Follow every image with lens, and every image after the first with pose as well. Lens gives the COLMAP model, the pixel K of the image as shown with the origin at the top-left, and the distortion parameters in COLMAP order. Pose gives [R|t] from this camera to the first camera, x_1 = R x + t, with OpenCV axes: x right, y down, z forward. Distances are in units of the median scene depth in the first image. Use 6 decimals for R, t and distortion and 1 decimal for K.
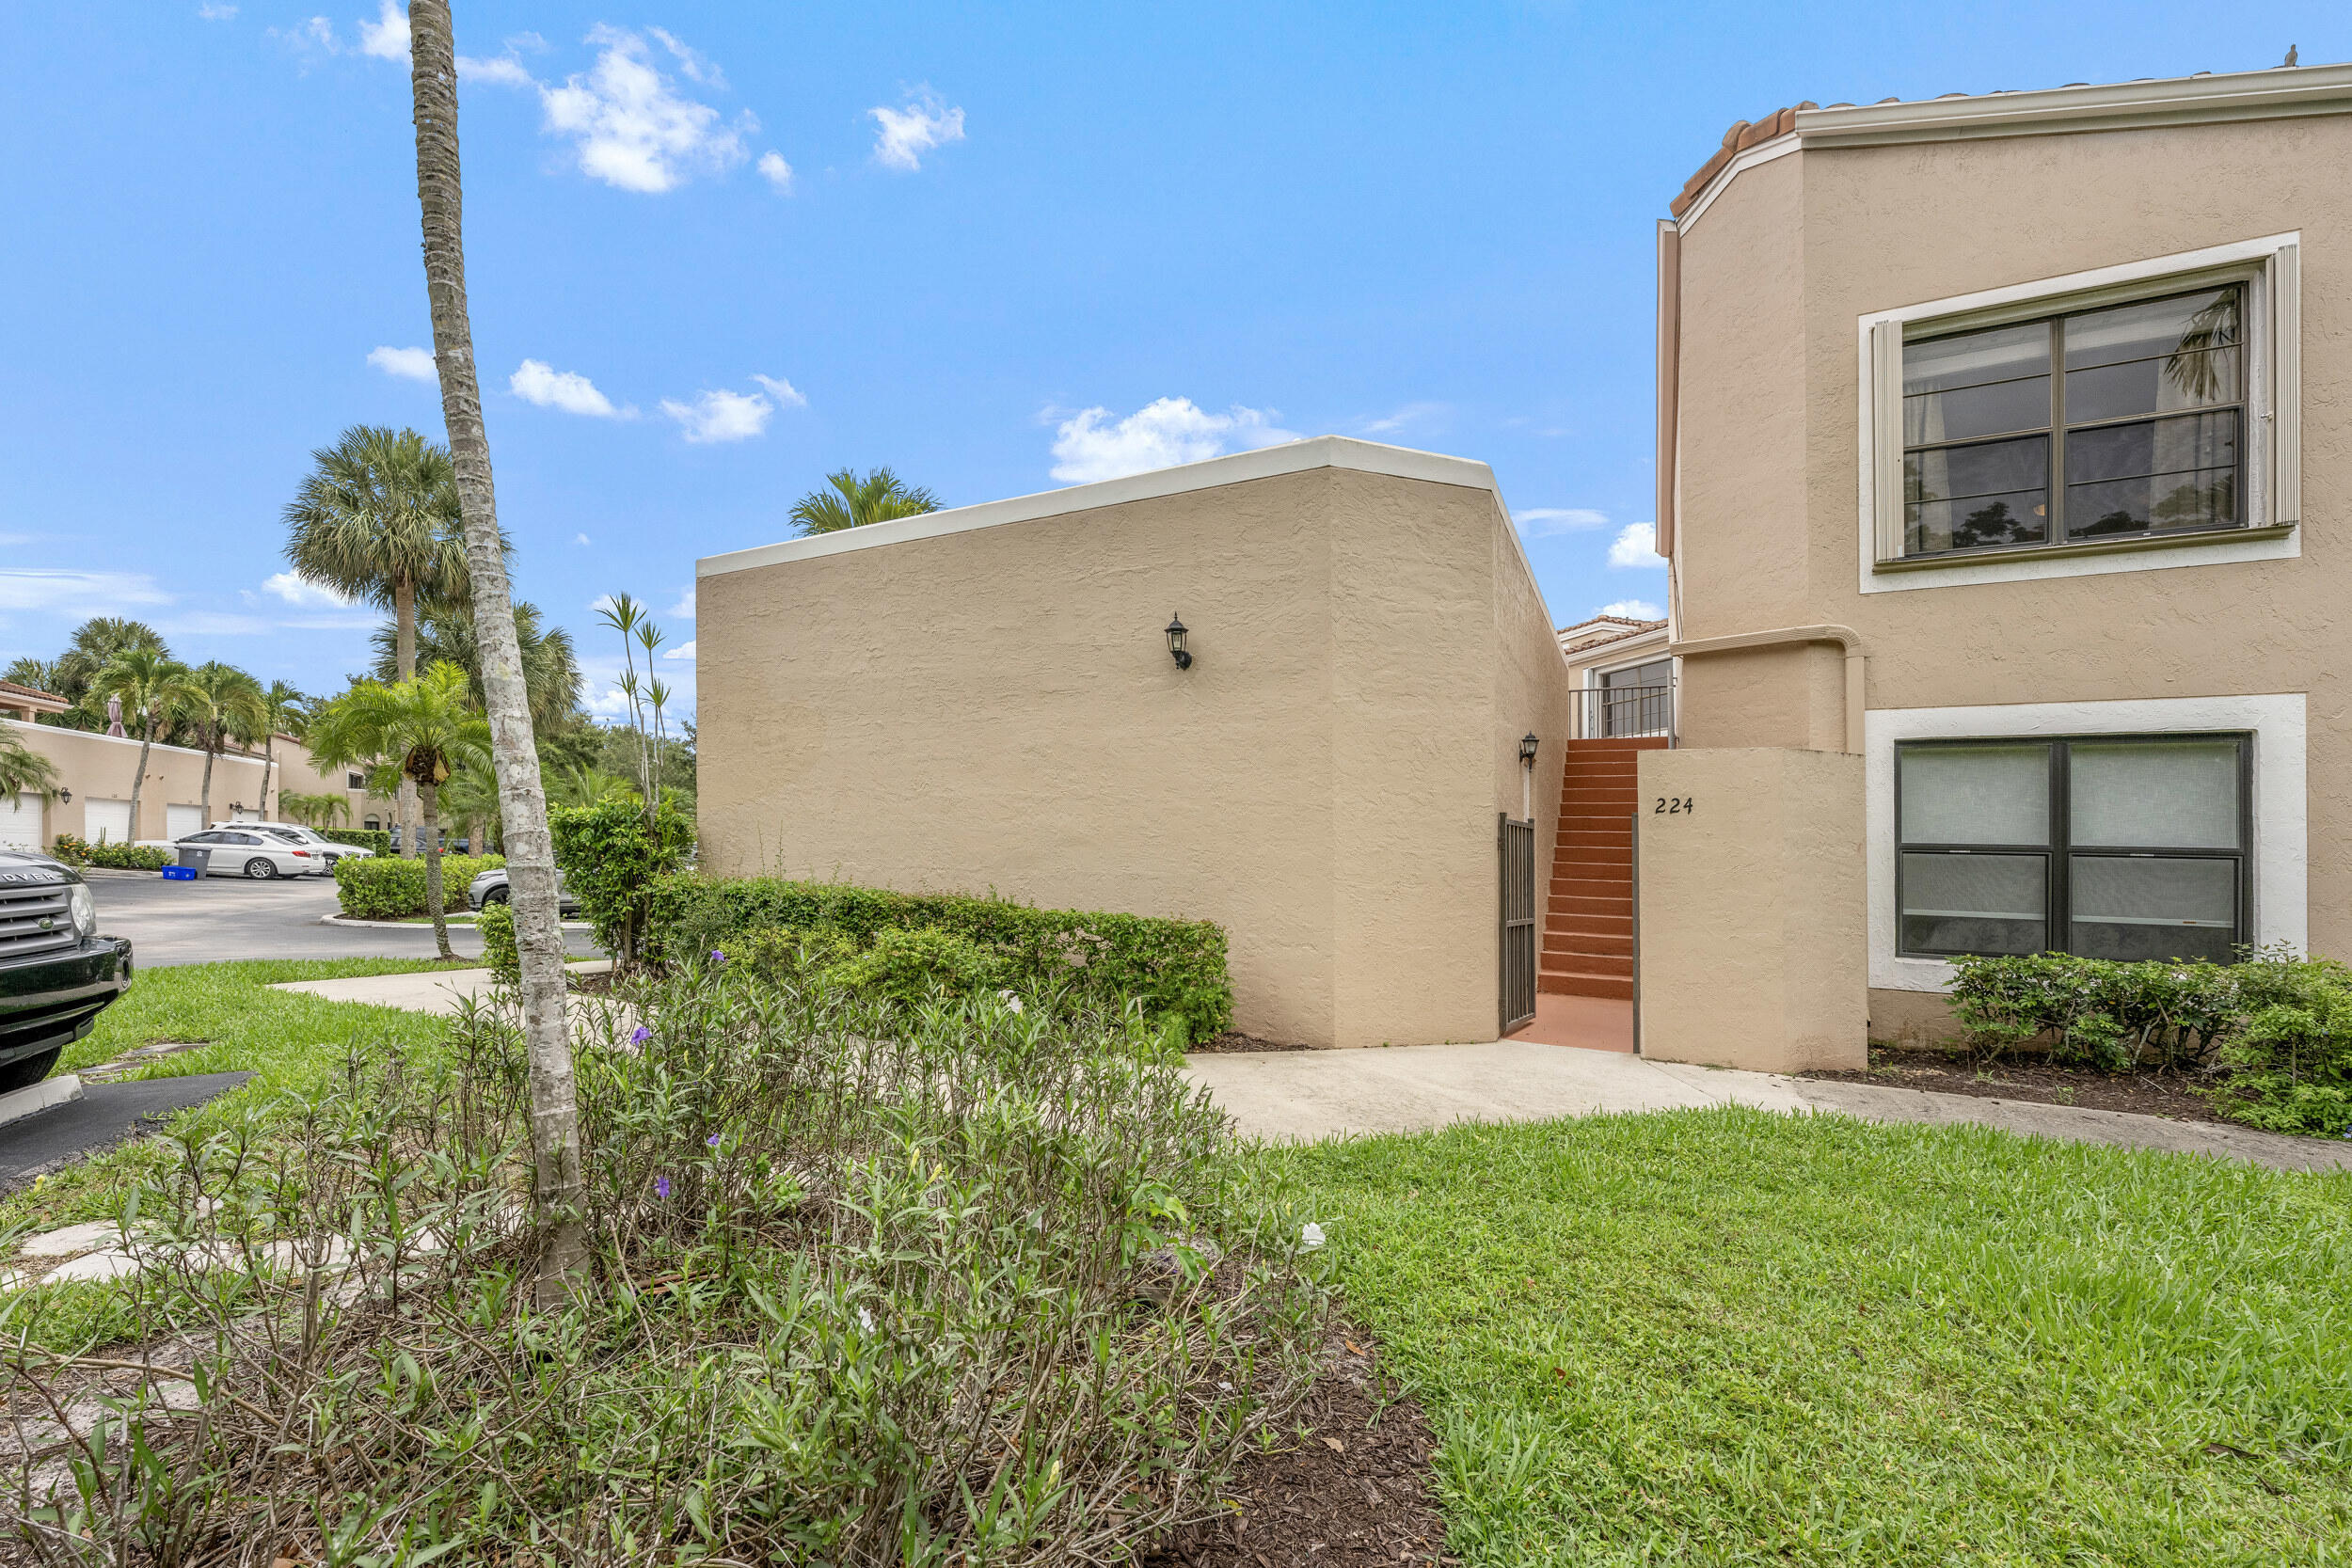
lens RADIAL K [[1008.6, 0, 1264.8], [0, 1008.6, 830.7], [0, 0, 1]] dist [0.001290, 0.000409]
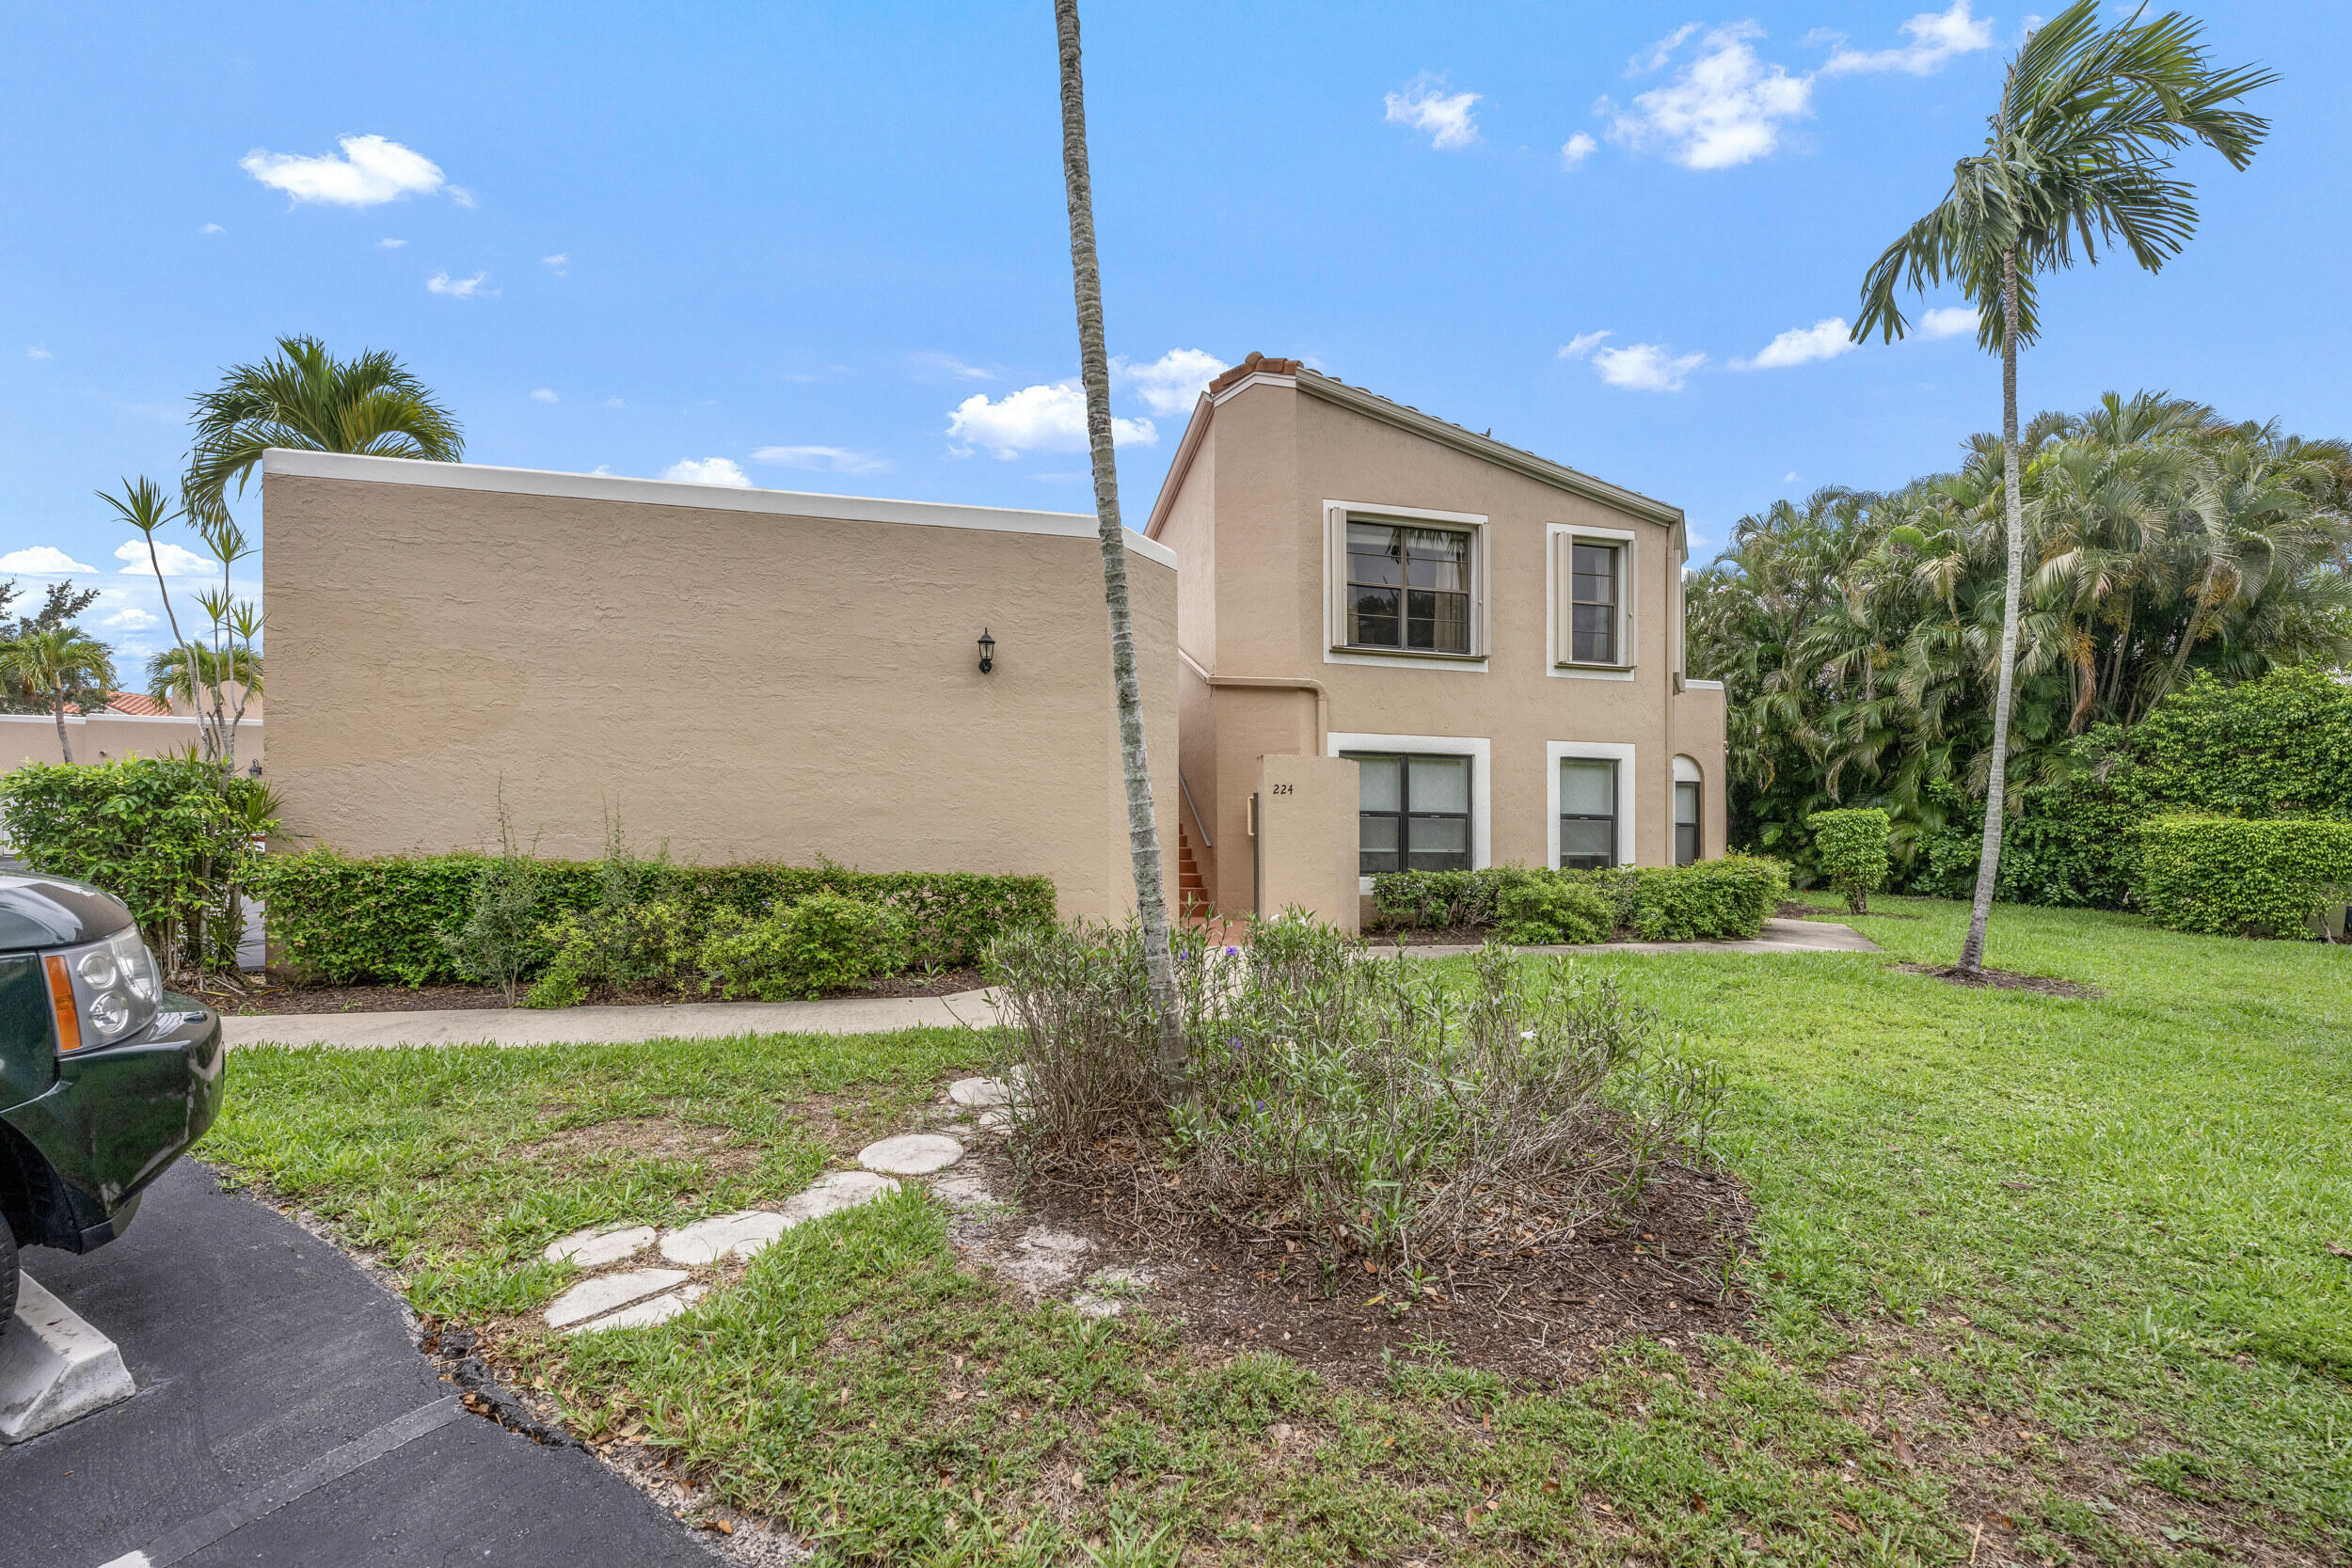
lens RADIAL K [[961.2, 0, 1175.9], [0, 961.2, 769.2], [0, 0, 1]] dist [-0.001966, -0.000050]
pose [[0.741188, 0.023184, 0.670897, -0.687822], [-0.016009, 0.999730, -0.016861, -0.025655], [-0.671106, 0.001757, 0.741359, -0.031447]]
